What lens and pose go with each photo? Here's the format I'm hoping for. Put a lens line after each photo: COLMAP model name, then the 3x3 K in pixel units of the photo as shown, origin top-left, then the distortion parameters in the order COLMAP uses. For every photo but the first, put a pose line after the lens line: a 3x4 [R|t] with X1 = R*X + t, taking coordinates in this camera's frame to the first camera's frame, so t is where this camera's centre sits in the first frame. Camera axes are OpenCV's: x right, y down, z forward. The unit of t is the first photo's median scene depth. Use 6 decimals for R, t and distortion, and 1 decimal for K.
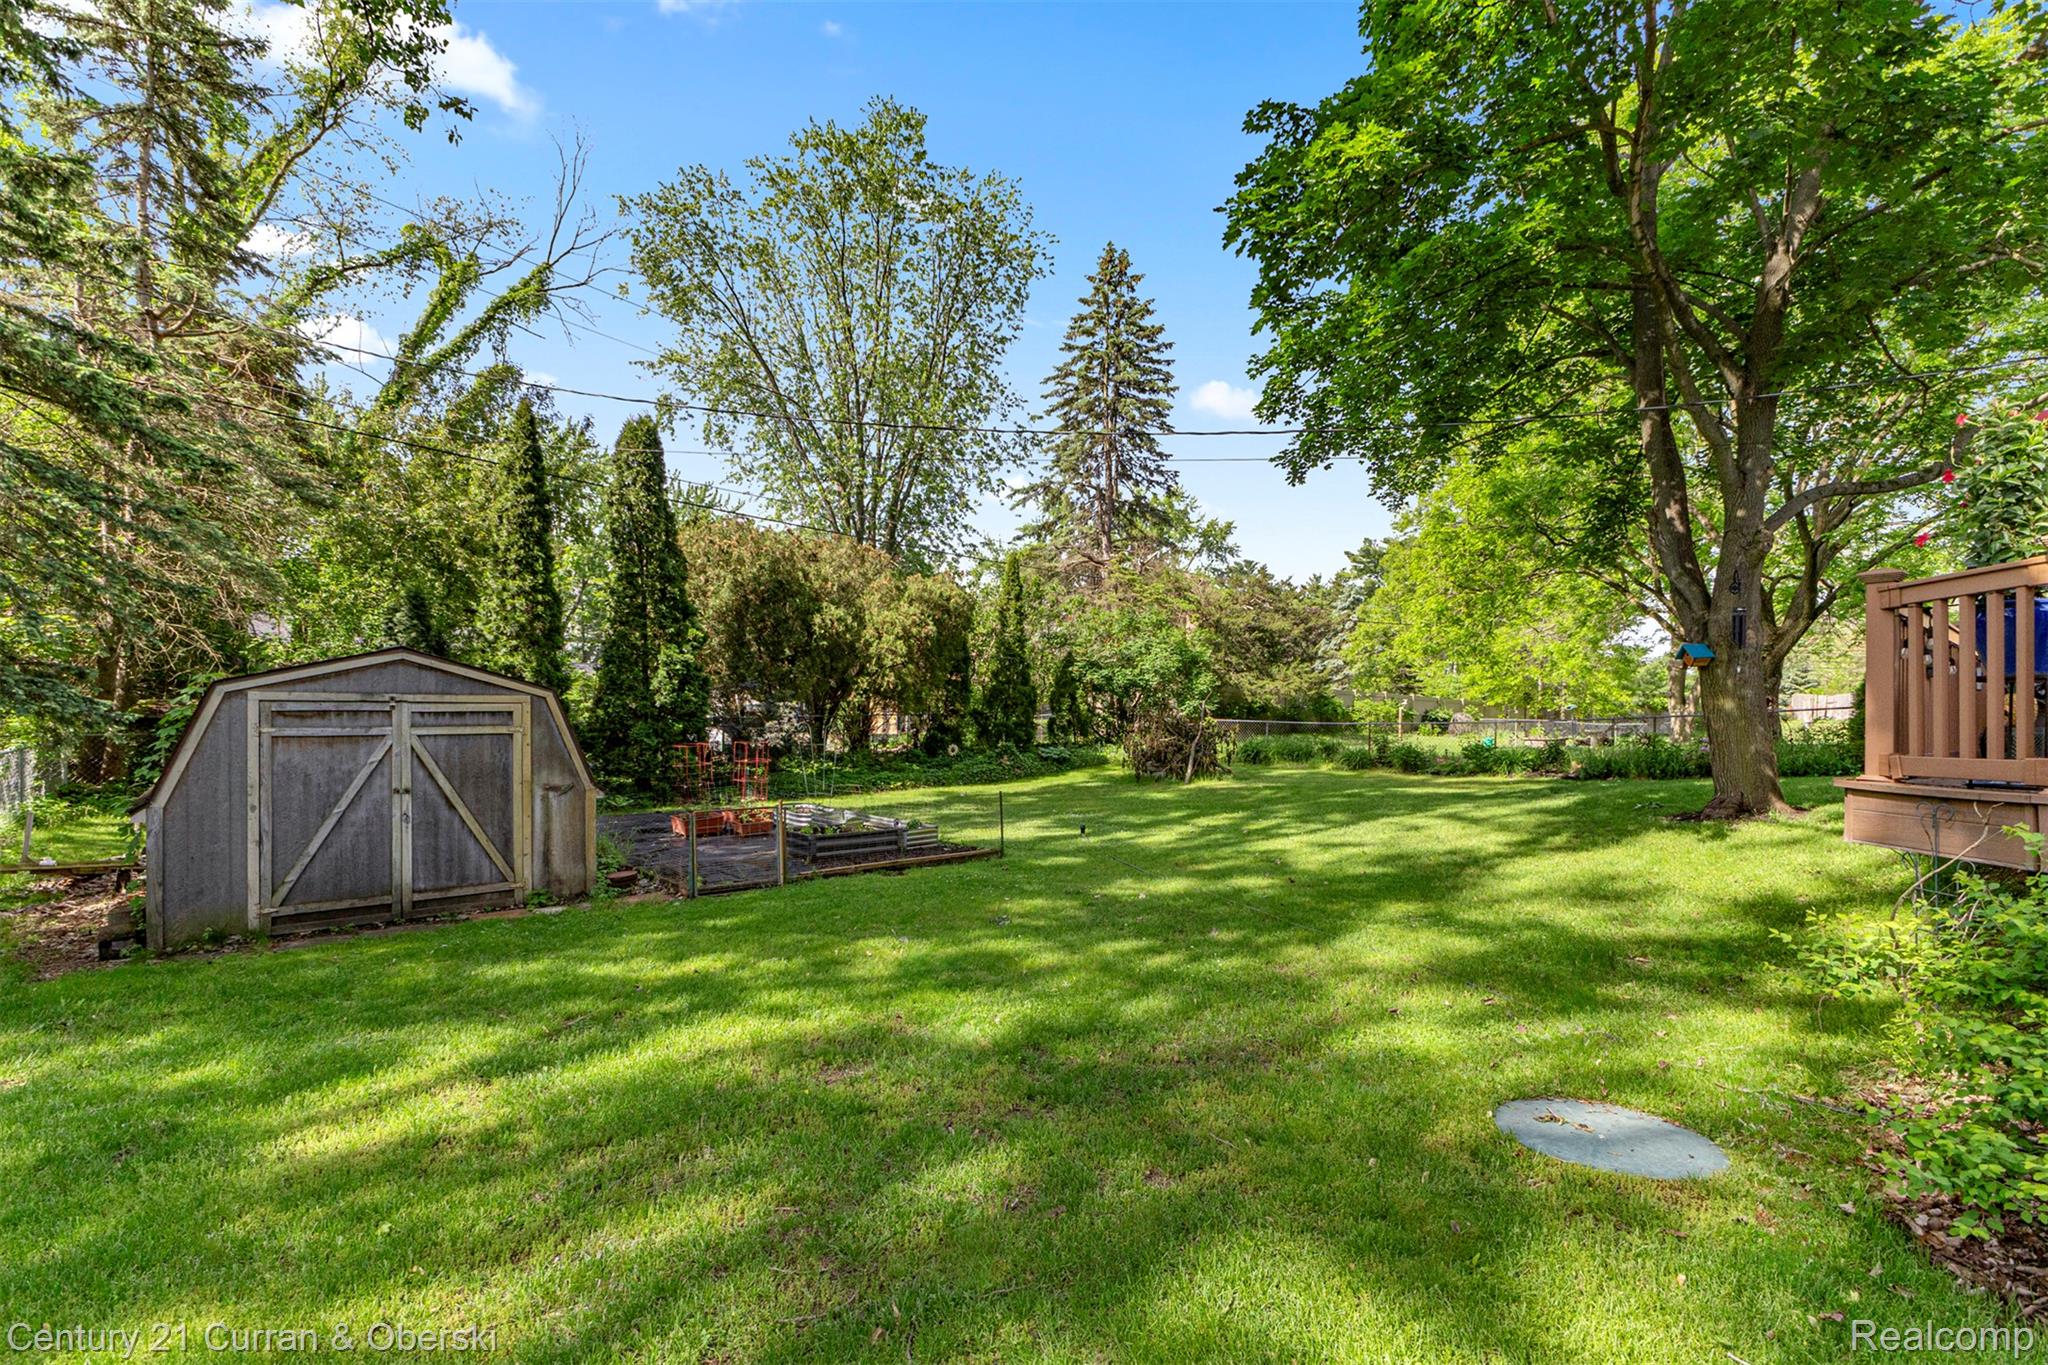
lens RADIAL K [[909.1, 0, 1036.9], [0, 909.1, 724.4], [0, 0, 1]] dist [0.007377, 0.000495]
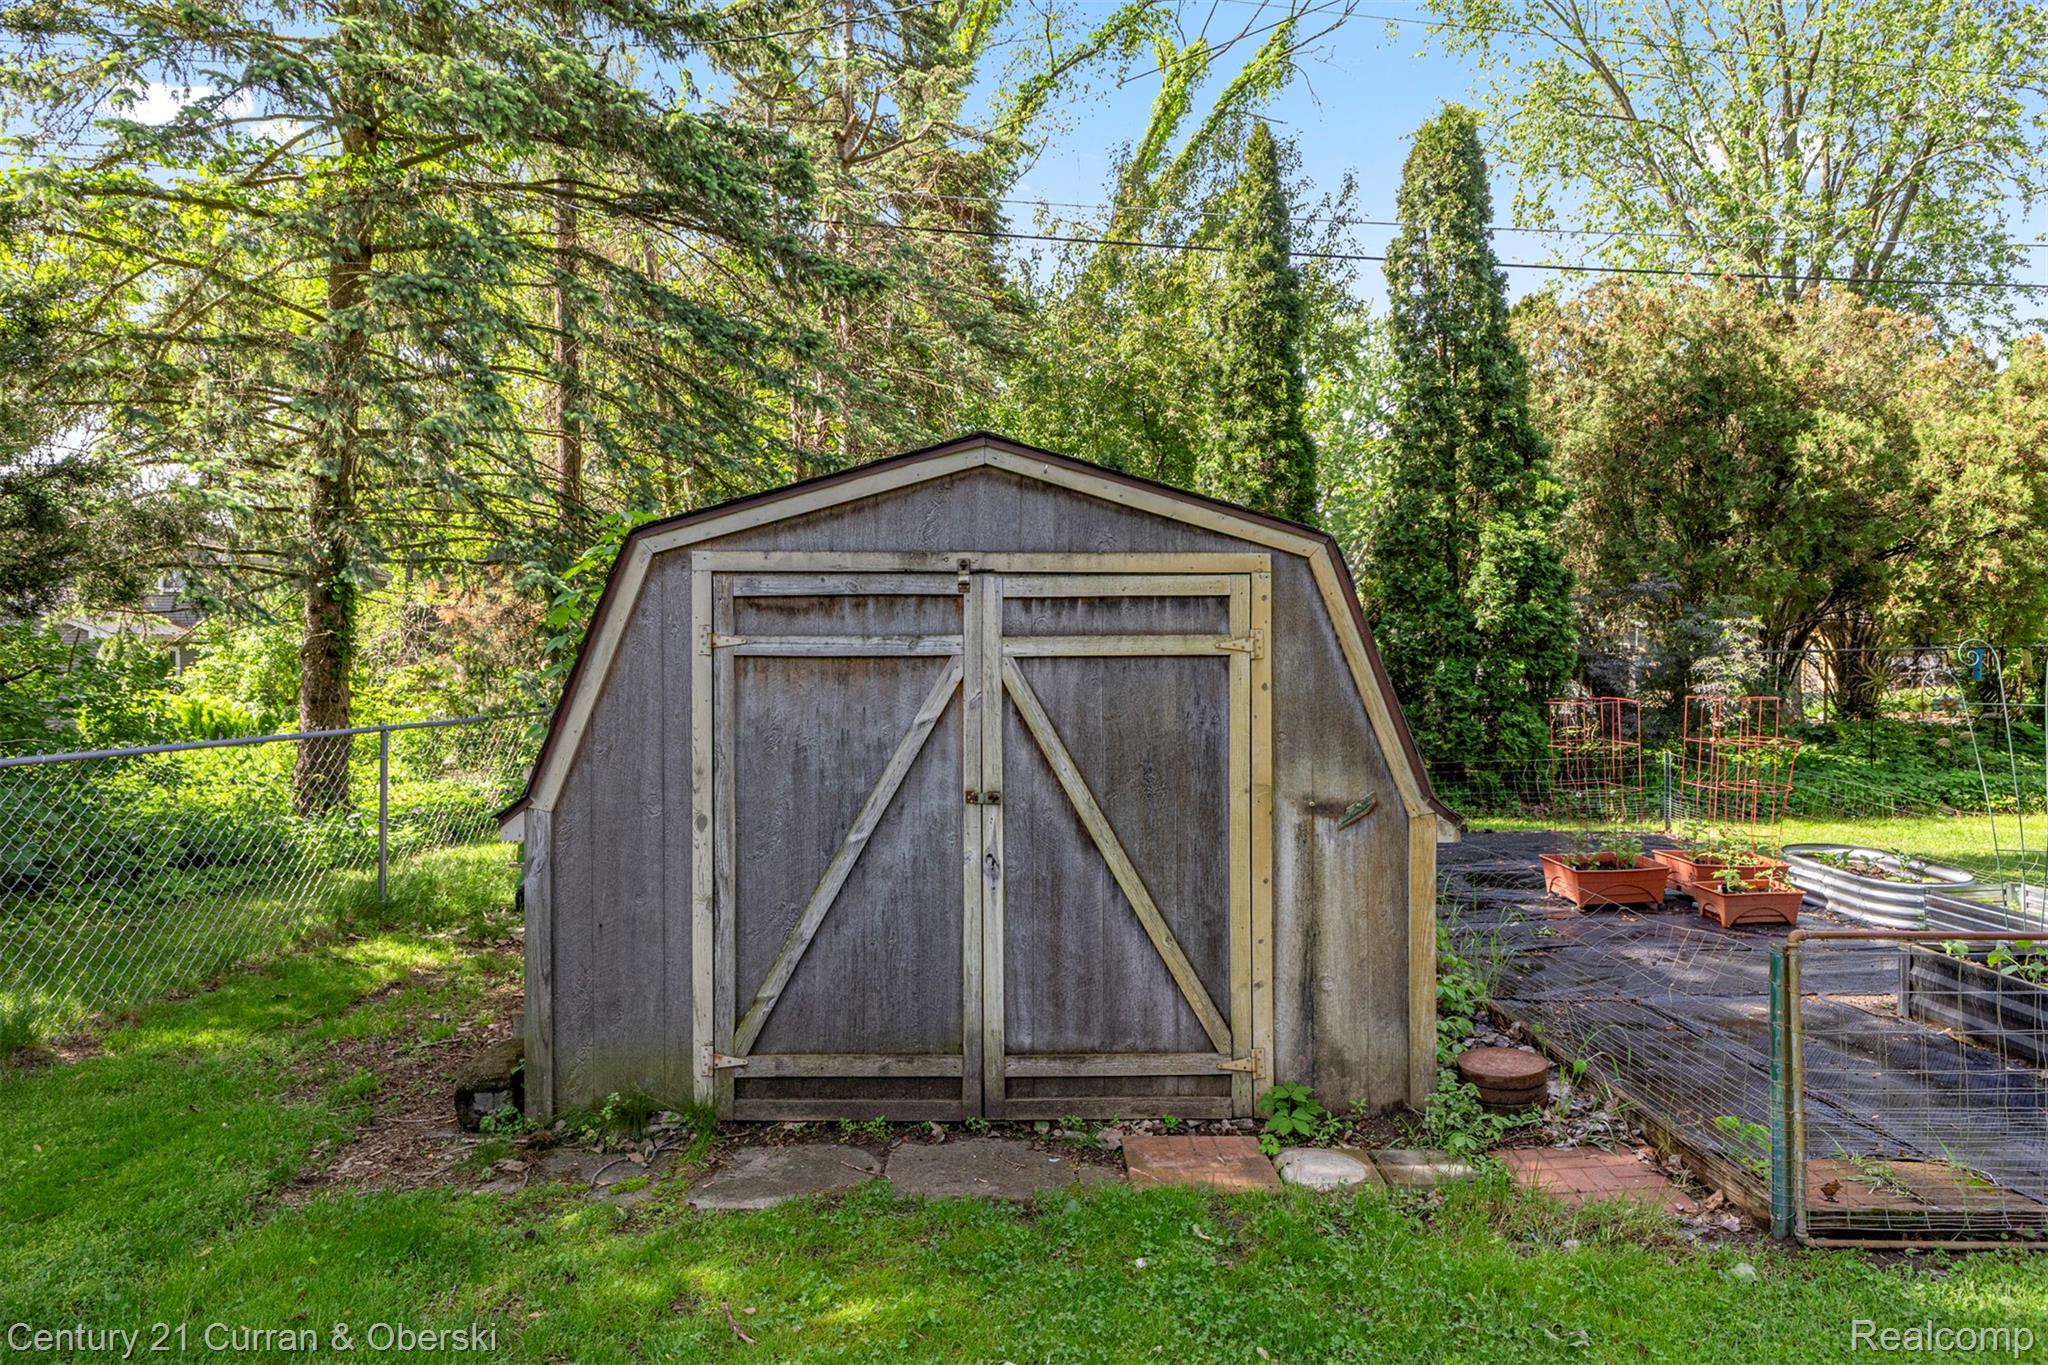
lens RADIAL K [[1221.0, 0, 1021.7], [0, 1221.0, 662.9], [0, 0, 1]] dist [0.001062, -0.000409]
pose [[0.761846, -0.003022, -0.647751, -0.148012], [-0.005871, 0.999916, -0.011570, 0.008992], [0.647732, 0.012618, 0.761764, 0.264418]]
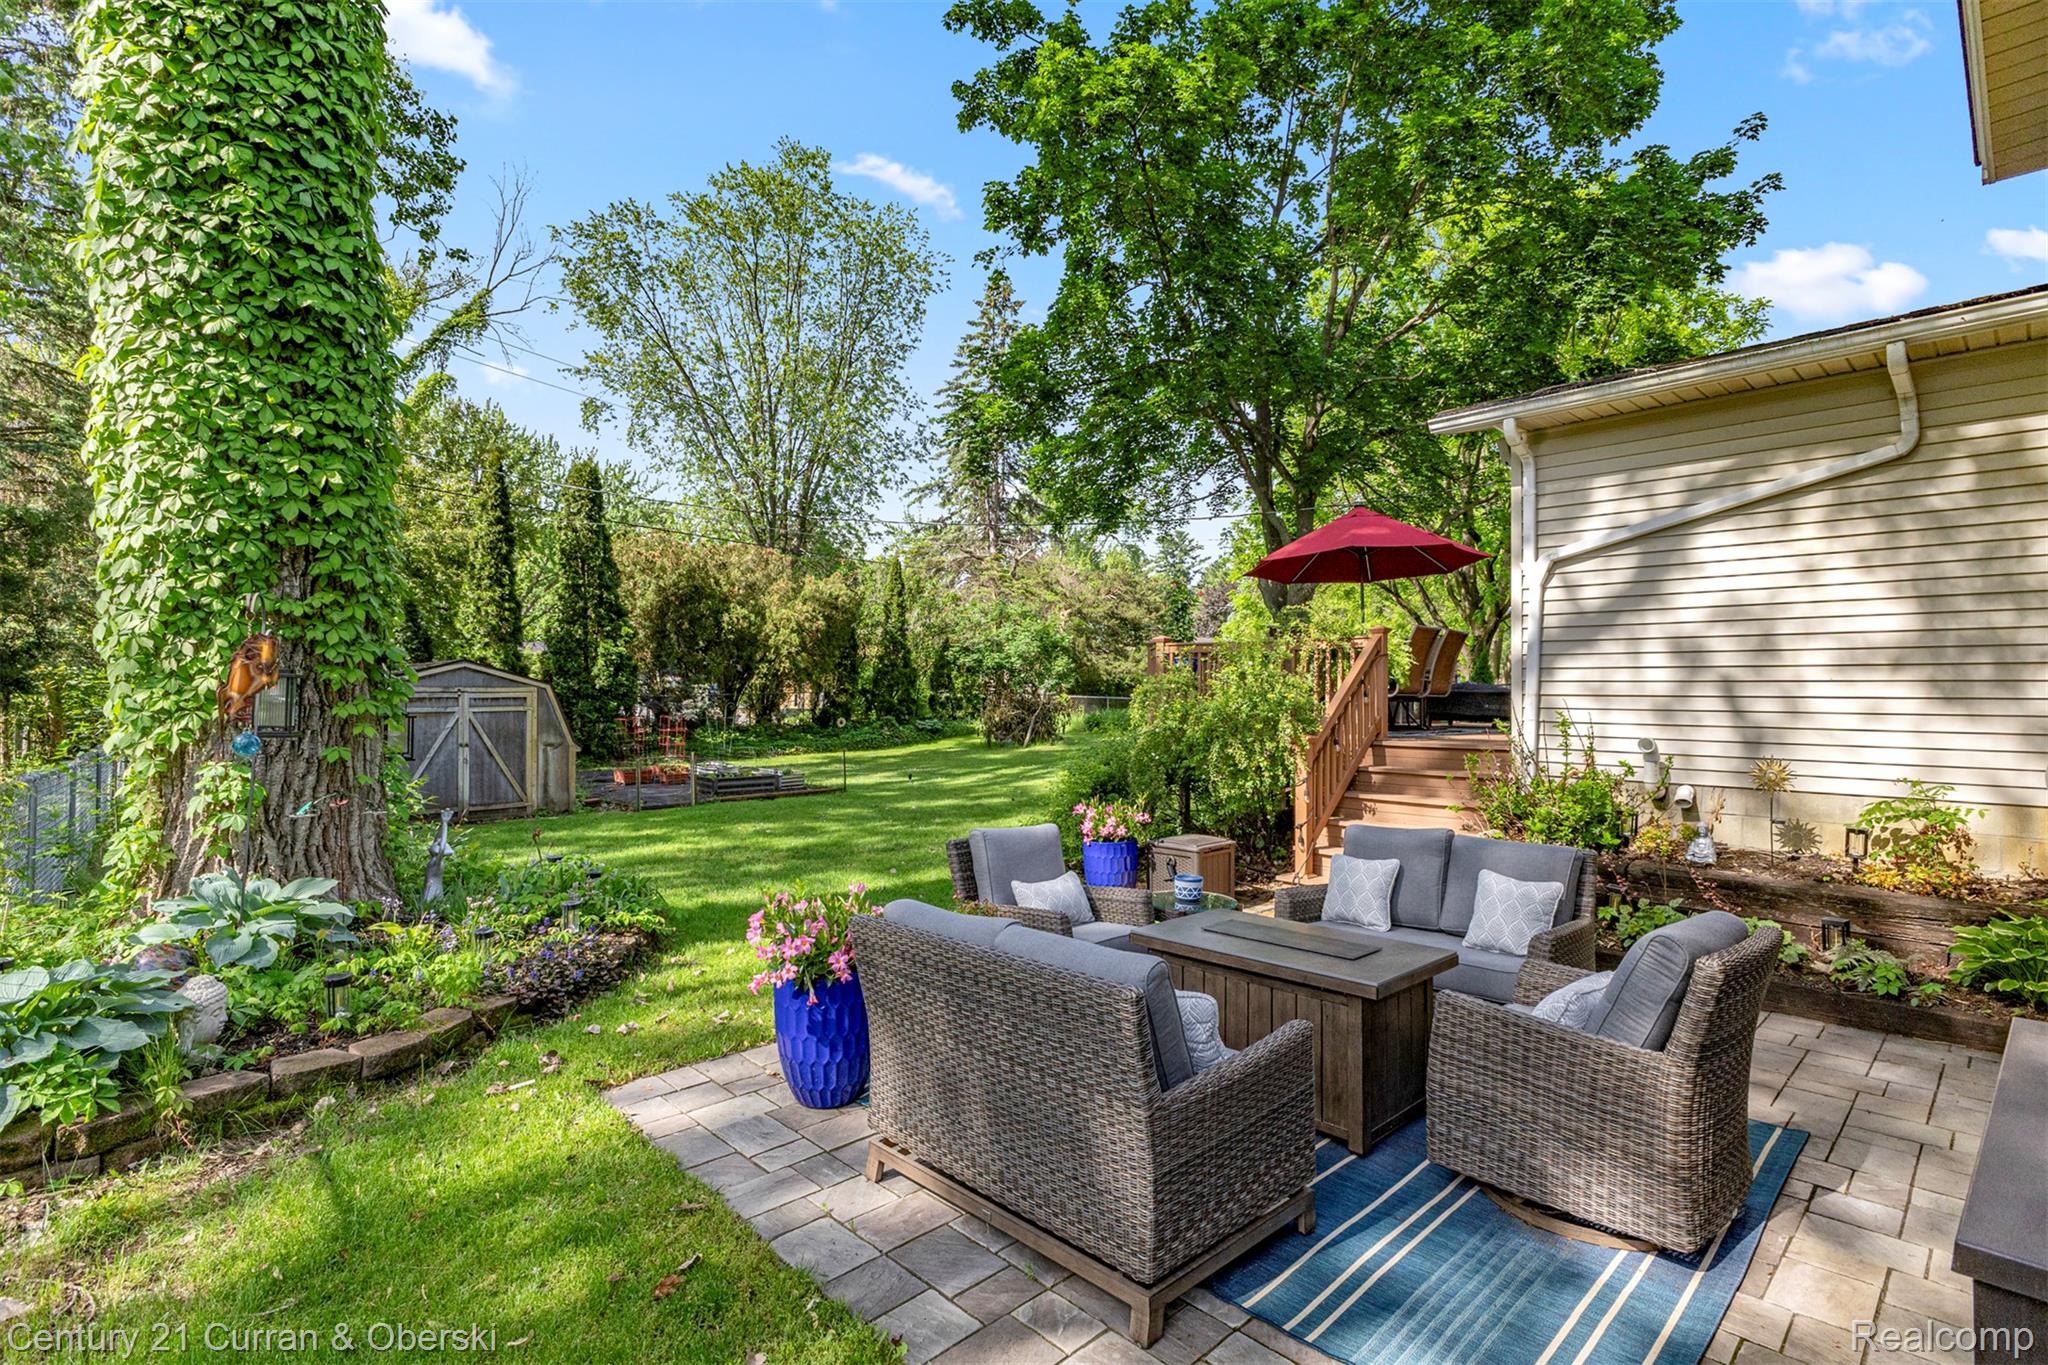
lens RADIAL K [[971.3, 0, 1024.0], [0, 971.3, 682.5], [0, 0, 1]] dist [-0.001500, -0.000323]
pose [[0.998853, -0.002410, 0.047829, 0.107924], [0.003151, 0.999876, -0.015424, -0.005057], [-0.047786, 0.015557, 0.998736, -0.363699]]
